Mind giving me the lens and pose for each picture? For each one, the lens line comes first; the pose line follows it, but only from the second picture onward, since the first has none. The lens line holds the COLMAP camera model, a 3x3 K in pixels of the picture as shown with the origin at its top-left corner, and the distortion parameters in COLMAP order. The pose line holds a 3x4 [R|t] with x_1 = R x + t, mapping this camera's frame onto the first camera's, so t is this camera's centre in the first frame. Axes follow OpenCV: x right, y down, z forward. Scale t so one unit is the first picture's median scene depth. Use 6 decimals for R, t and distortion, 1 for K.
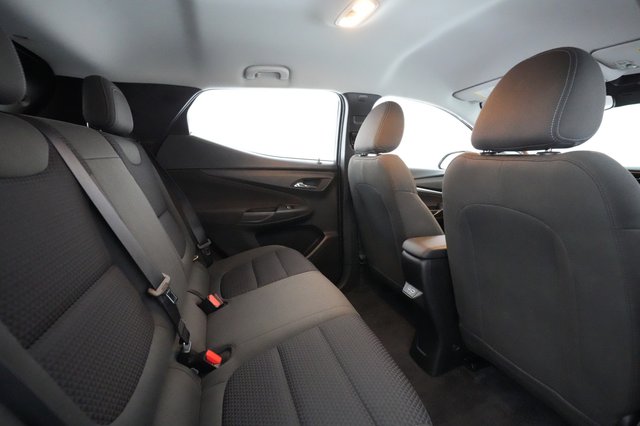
lens RADIAL K [[319.5, 0, 320.0], [0, 319.5, 213.0], [0, 0, 1]] dist [0.000020, 0.000016]
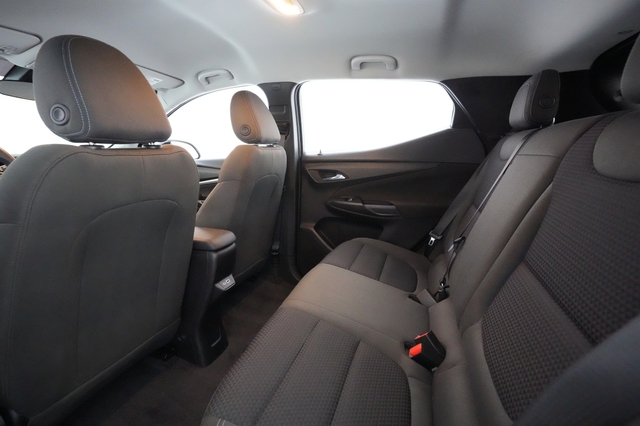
lens RADIAL K [[319.5, 0, 320.0], [0, 319.5, 213.0], [0, 0, 1]] dist [0.000020, 0.000016]
pose [[-0.827733, -0.124197, 0.547205, -0.537396], [0.094254, 0.930567, 0.353781, -0.321115], [-0.553149, 0.344413, -0.758555, 1.730338]]
